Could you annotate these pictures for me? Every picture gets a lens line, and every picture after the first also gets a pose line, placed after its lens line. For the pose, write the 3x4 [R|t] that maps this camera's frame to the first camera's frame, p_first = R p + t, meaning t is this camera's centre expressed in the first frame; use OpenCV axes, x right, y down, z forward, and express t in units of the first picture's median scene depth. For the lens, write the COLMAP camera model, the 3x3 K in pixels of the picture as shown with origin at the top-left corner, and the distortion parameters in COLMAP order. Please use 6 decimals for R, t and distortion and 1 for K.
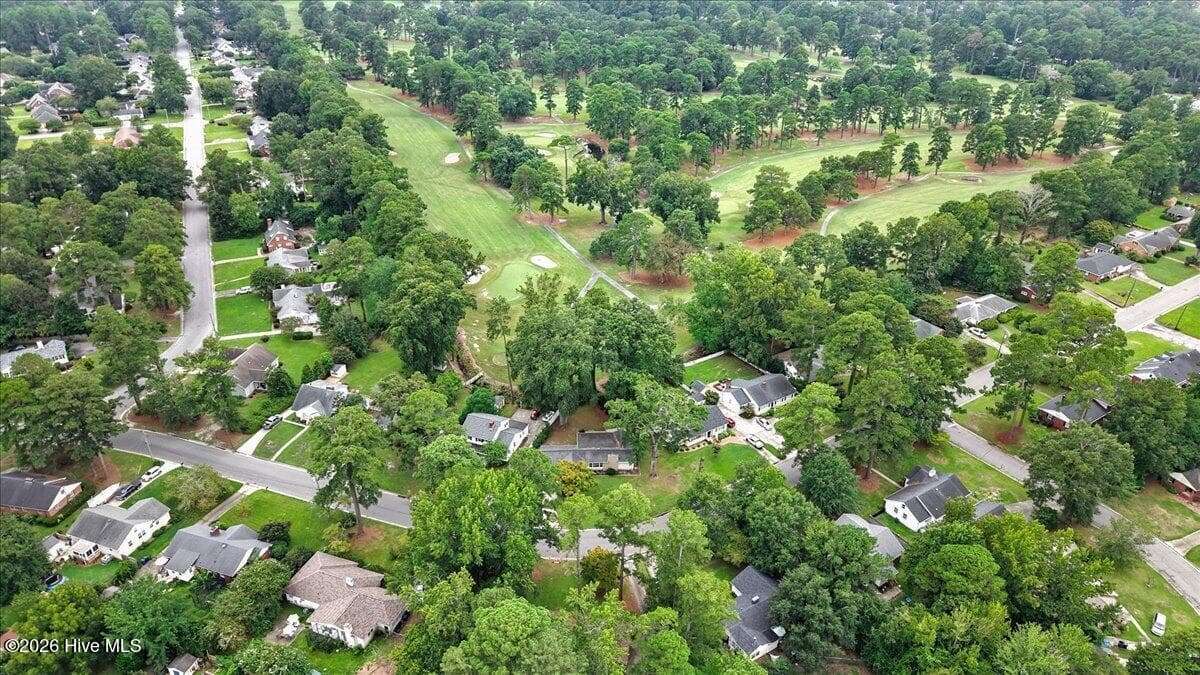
lens RADIAL K [[803.8, 0, 600.0], [0, 803.8, 337.5], [0, 0, 1]] dist [0.011697, -0.001849]
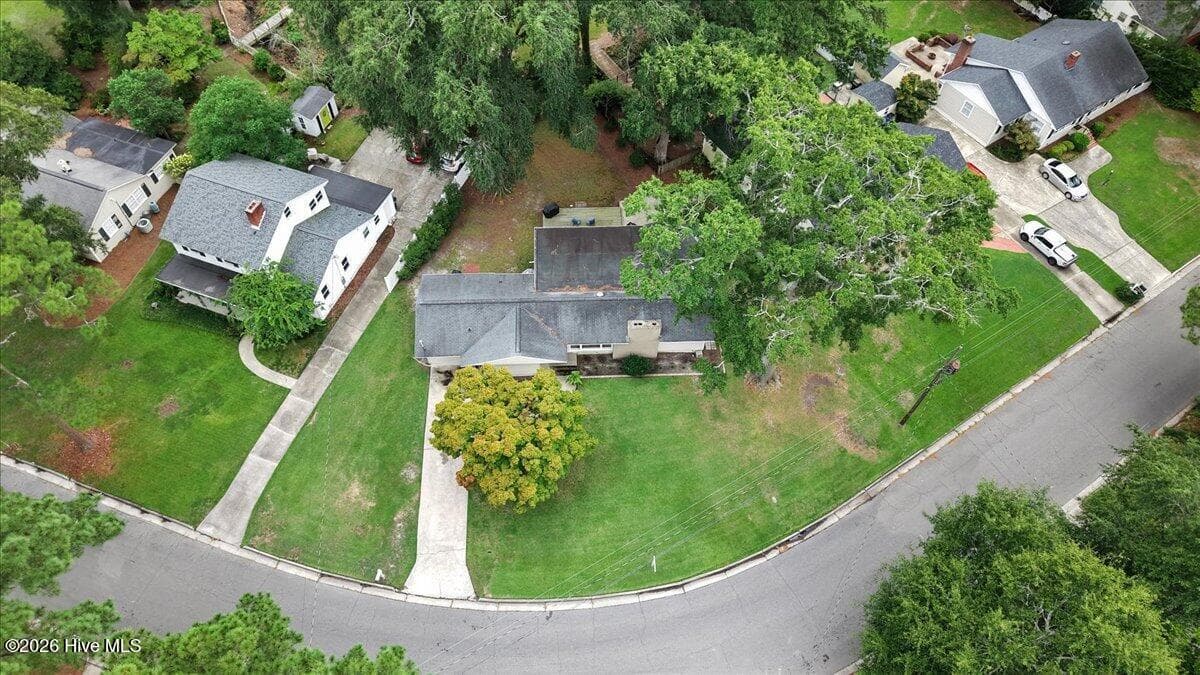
lens RADIAL K [[799.4, 0, 600.0], [0, 799.4, 337.5], [0, 0, 1]] dist [0.048319, -0.053330]
pose [[0.999969, 0.004190, 0.006649, -0.002470], [-0.006788, 0.886834, 0.462038, 0.004363], [-0.003960, -0.462069, 0.886835, 0.527151]]
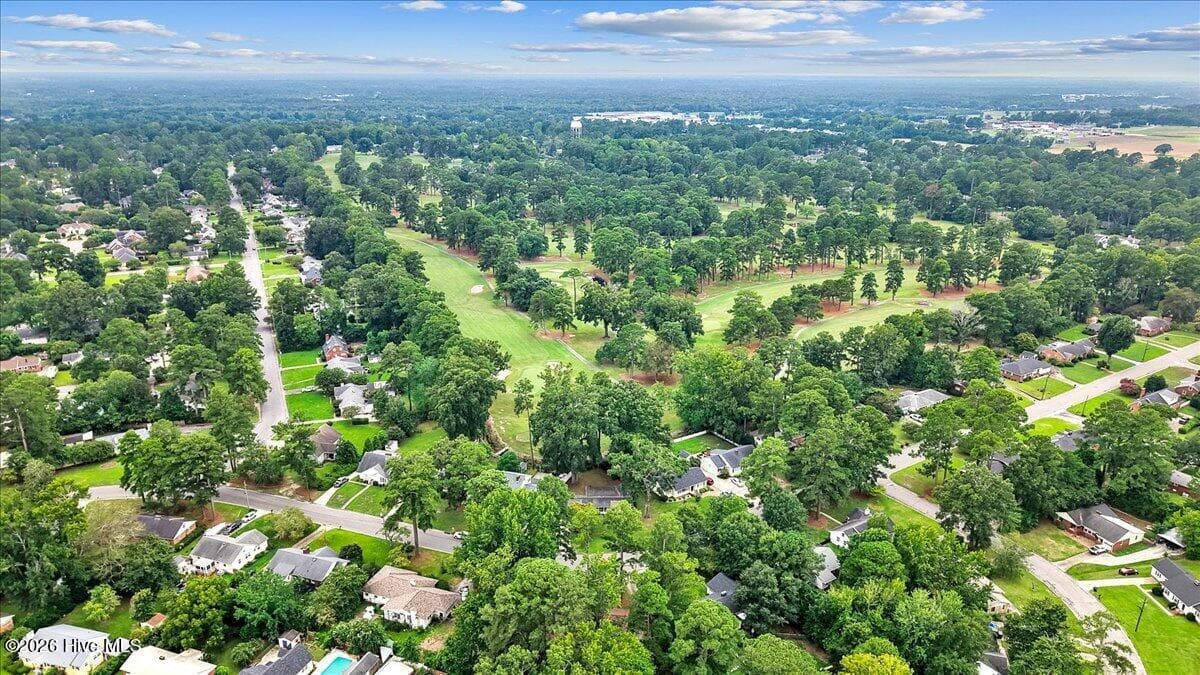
lens RADIAL K [[799.4, 0, 600.0], [0, 799.4, 337.5], [0, 0, 1]] dist [0.048319, -0.053330]
pose [[0.999979, -0.004333, -0.004885, 0.000276], [0.003395, 0.984044, -0.177891, 0.086447], [0.005578, 0.177871, 0.984038, -0.208008]]
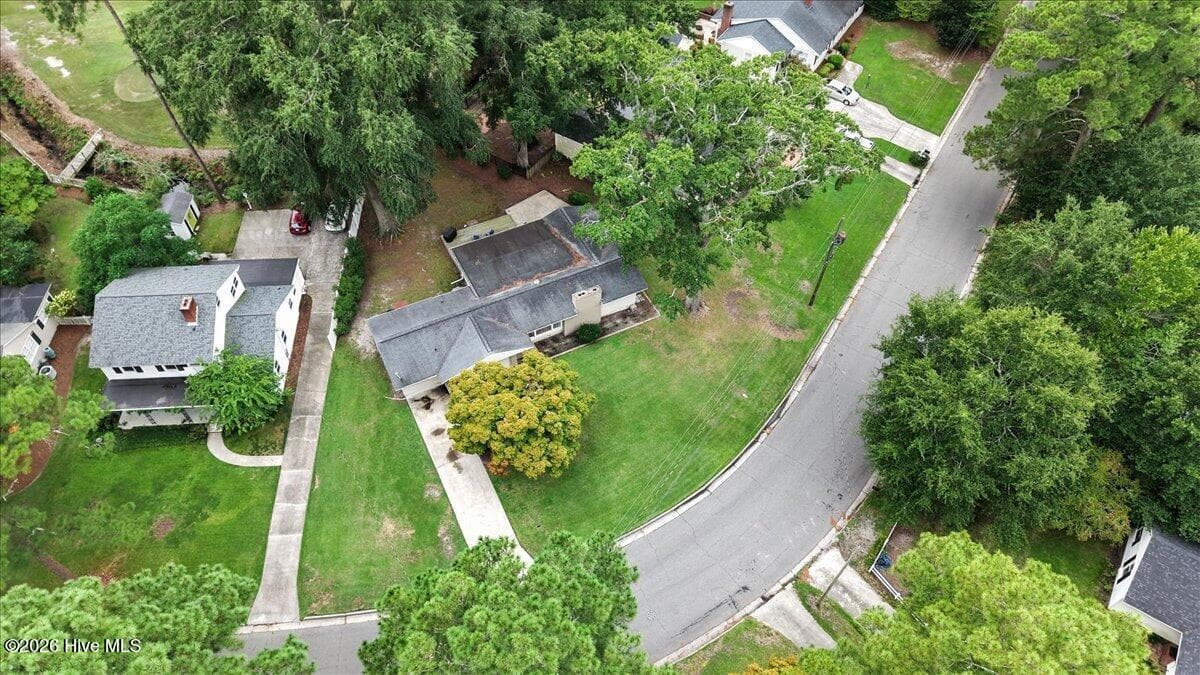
lens RADIAL K [[799.4, 0, 600.0], [0, 799.4, 337.5], [0, 0, 1]] dist [0.048319, -0.053330]
pose [[0.912967, -0.320395, 0.252662, -0.053957], [0.192471, 0.884155, 0.425704, 0.011597], [-0.359786, -0.340024, 0.868872, 0.503274]]
